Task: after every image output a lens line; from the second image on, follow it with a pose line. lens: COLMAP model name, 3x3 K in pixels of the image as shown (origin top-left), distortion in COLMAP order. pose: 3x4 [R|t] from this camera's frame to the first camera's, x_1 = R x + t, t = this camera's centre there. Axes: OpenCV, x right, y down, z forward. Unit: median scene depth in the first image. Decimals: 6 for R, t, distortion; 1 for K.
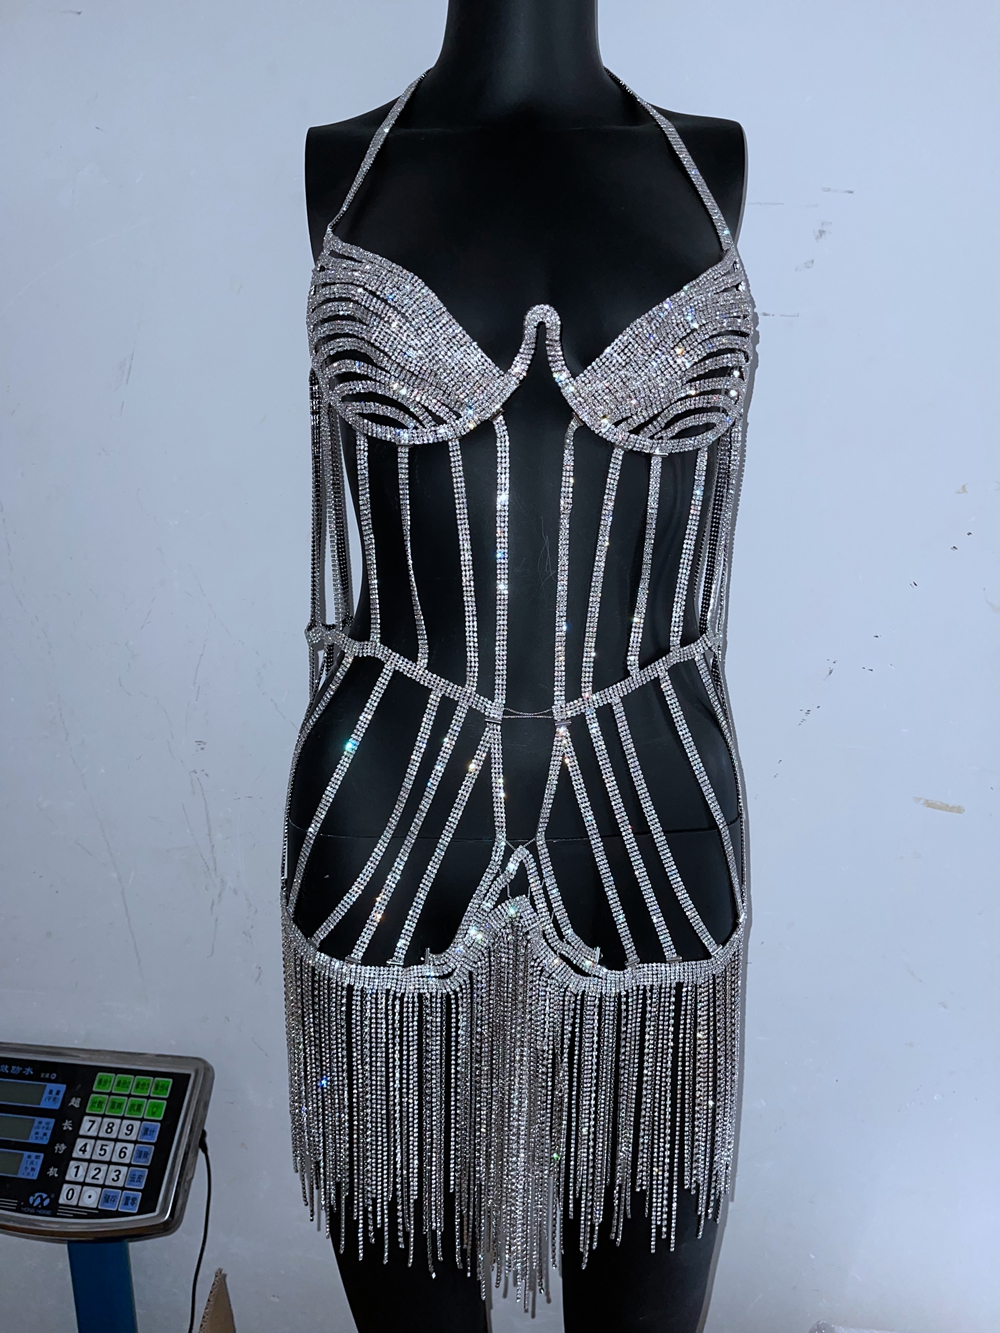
lens RADIAL K [[986.6, 0, 500.0], [0, 986.6, 666.5], [0, 0, 1]] dist [0.073514, -0.098925]
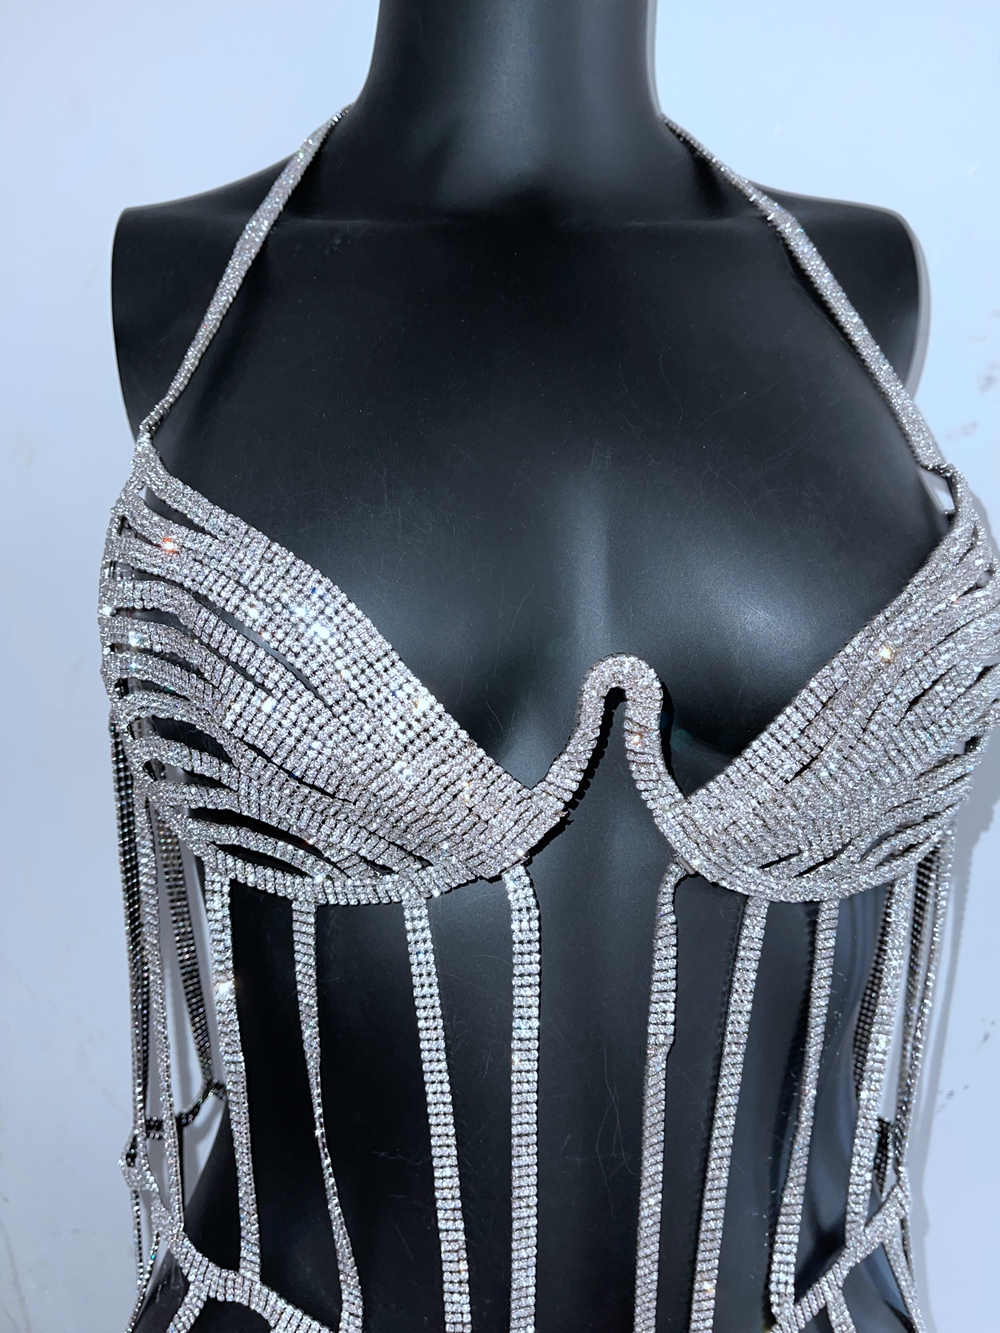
lens RADIAL K [[986.6, 0, 500.0], [0, 986.6, 666.5], [0, 0, 1]] dist [0.073514, -0.098925]
pose [[0.996944, -0.017393, 0.076161, -0.046848], [0.019032, 0.999602, -0.020848, -0.380823], [-0.075768, 0.022234, 0.996878, 0.621771]]
